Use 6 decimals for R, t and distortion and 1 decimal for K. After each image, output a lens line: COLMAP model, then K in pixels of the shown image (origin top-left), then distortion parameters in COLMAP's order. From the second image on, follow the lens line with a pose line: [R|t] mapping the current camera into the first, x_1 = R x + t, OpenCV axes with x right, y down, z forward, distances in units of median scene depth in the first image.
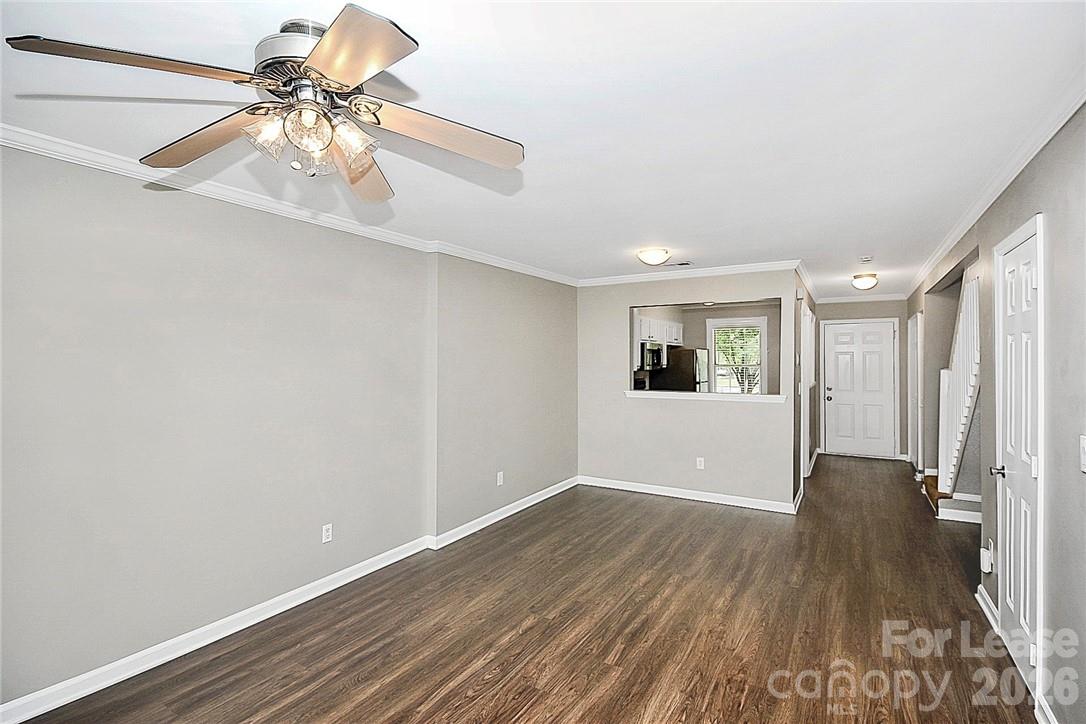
lens RADIAL K [[508.5, 0, 542.7], [0, 508.5, 356.2], [0, 0, 1]] dist [-0.010928, -0.005944]
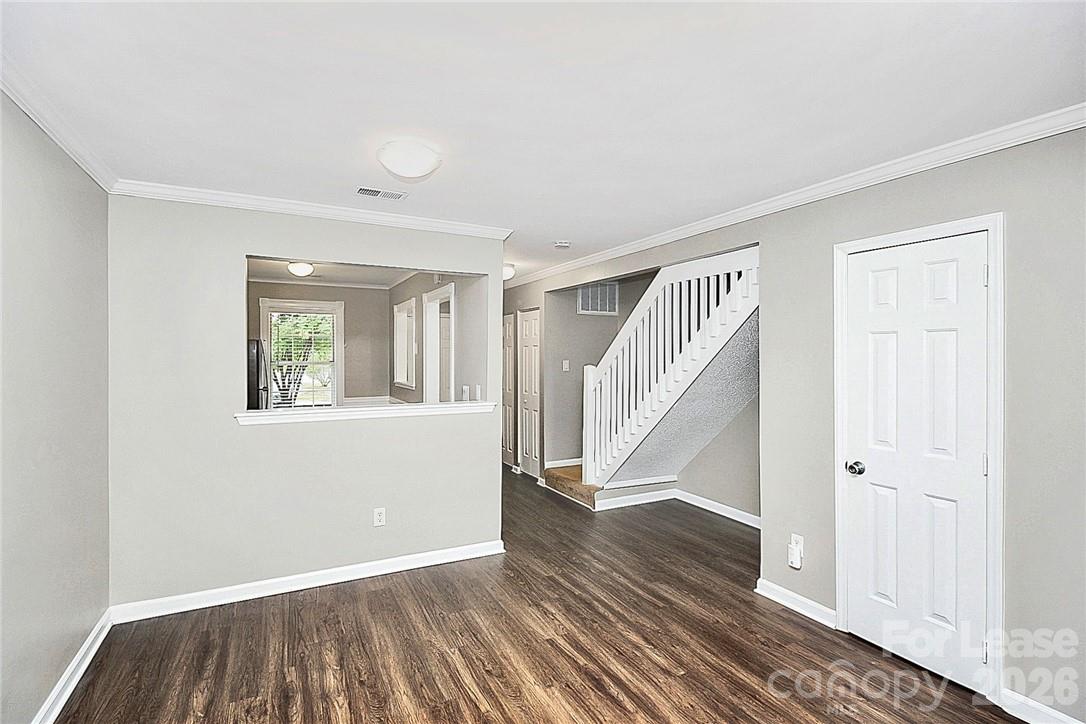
lens RADIAL K [[508.5, 0, 546.5], [0, 508.5, 354.7], [0, 0, 1]] dist [-0.010928, -0.005944]
pose [[0.514826, 0.003613, 0.857287, -0.196300], [-0.007698, 0.999970, 0.000408, 0.005845], [-0.857260, -0.006809, 0.514838, 0.731060]]
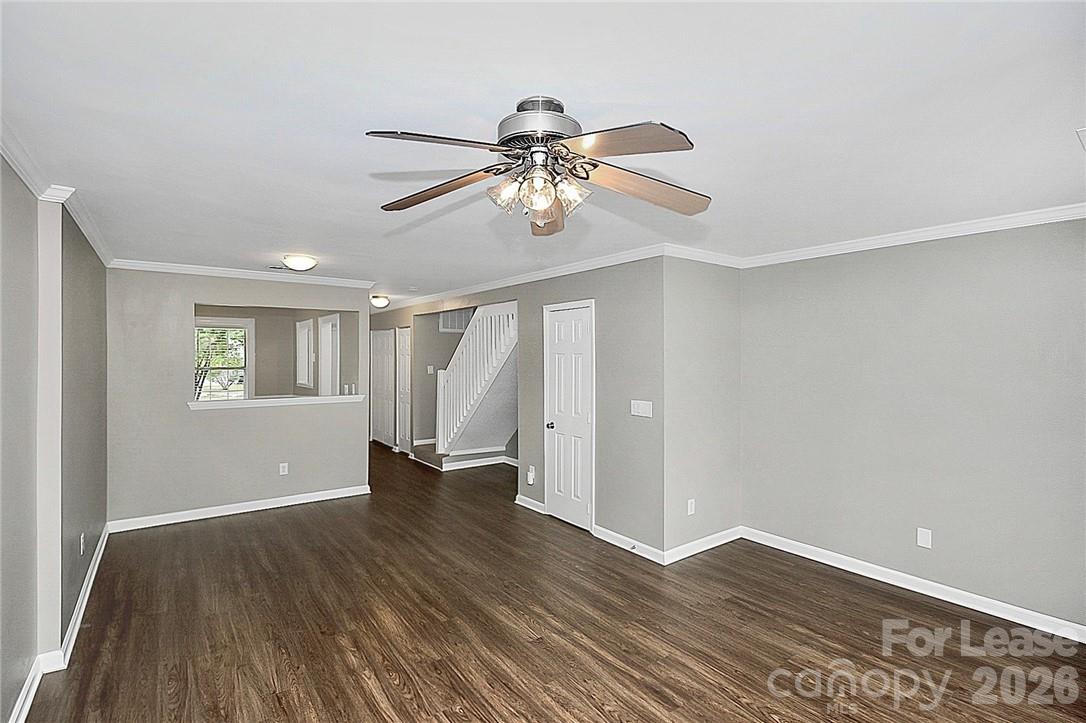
lens RADIAL K [[508.5, 0, 542.4], [0, 508.5, 358.9], [0, 0, 1]] dist [-0.010928, -0.005944]
pose [[0.381660, -0.005136, 0.924289, -0.624795], [-0.005473, 0.999954, 0.007817, -0.026235], [-0.924287, -0.008042, 0.381614, 0.217761]]
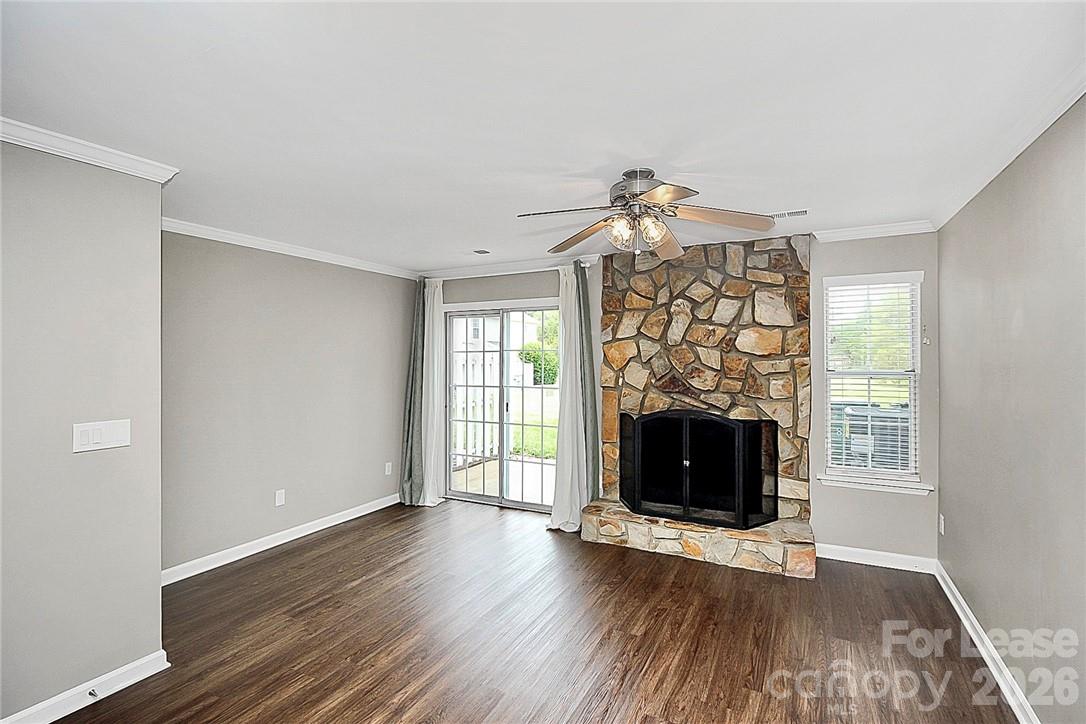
lens RADIAL K [[508.5, 0, 540.6], [0, 508.5, 349.6], [0, 0, 1]] dist [-0.010928, -0.005944]
pose [[-0.997844, 0.002306, -0.065589, -0.000951], [0.003665, 0.999781, -0.020599, 0.000413], [0.065527, -0.020795, -0.997634, 1.108153]]
